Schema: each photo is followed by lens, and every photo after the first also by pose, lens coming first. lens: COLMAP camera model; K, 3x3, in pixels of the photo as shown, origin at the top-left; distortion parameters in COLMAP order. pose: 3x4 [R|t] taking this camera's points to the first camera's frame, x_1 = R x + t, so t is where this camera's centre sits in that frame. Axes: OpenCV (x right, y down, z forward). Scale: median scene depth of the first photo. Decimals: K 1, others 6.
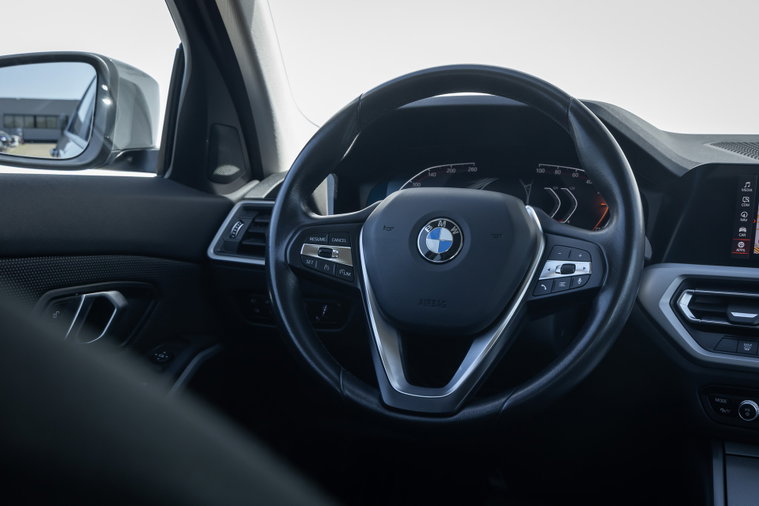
lens RADIAL K [[1081.2, 0, 379.5], [0, 1081.2, 253.0], [0, 0, 1]] dist [0.002059, 0.020276]
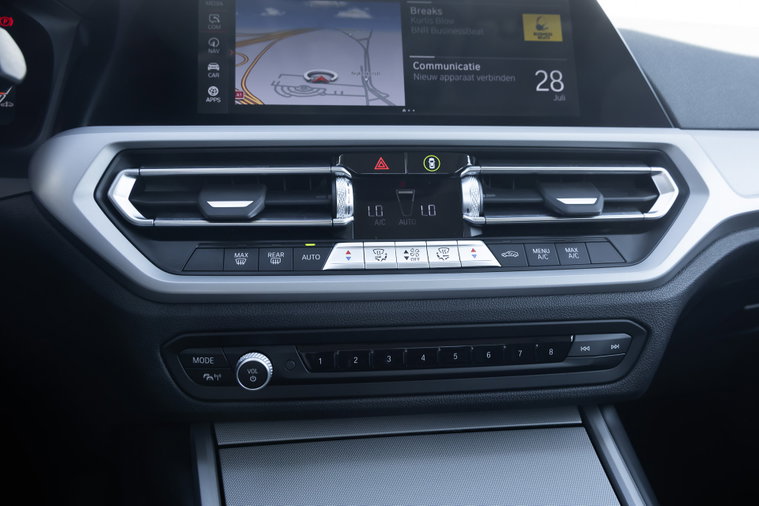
lens RADIAL K [[669.1, 0, 379.5], [0, 669.1, 253.0], [0, 0, 1]] dist [0.007885, 0.001560]
pose [[0.830867, -0.090586, 0.549049, 0.207614], [0.071763, 0.995865, 0.055707, 0.069049], [-0.551825, -0.006884, 0.833932, 0.665455]]
